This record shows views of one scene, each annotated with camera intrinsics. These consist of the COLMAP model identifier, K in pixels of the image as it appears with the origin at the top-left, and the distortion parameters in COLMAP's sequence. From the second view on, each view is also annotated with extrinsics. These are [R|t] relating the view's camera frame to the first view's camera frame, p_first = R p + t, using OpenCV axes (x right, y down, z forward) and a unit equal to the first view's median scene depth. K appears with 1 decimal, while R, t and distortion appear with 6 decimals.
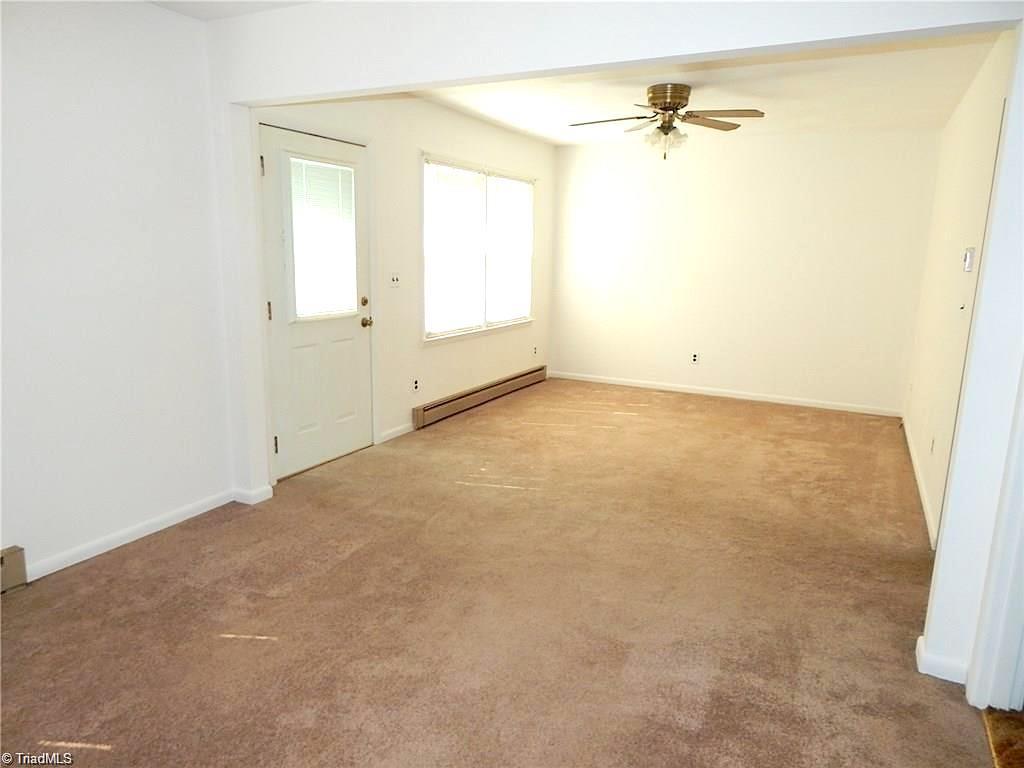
lens RADIAL K [[667.5, 0, 512.0], [0, 667.5, 384.0], [0, 0, 1]] dist [-0.000382, -0.000450]
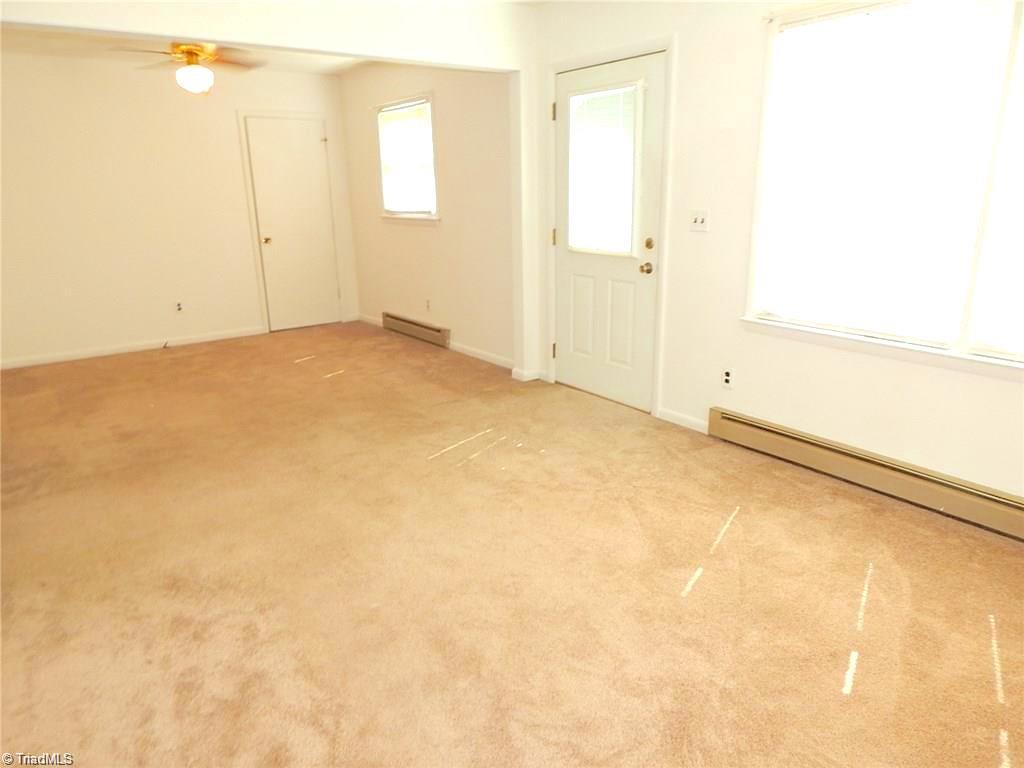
lens RADIAL K [[667.5, 0, 512.0], [0, 667.5, 384.0], [0, 0, 1]] dist [-0.000382, -0.000450]
pose [[-0.443910, 0.246911, -0.861382, 0.634254], [-0.164302, 0.922561, 0.349121, -0.226761], [0.880879, 0.296505, -0.368966, 1.211906]]
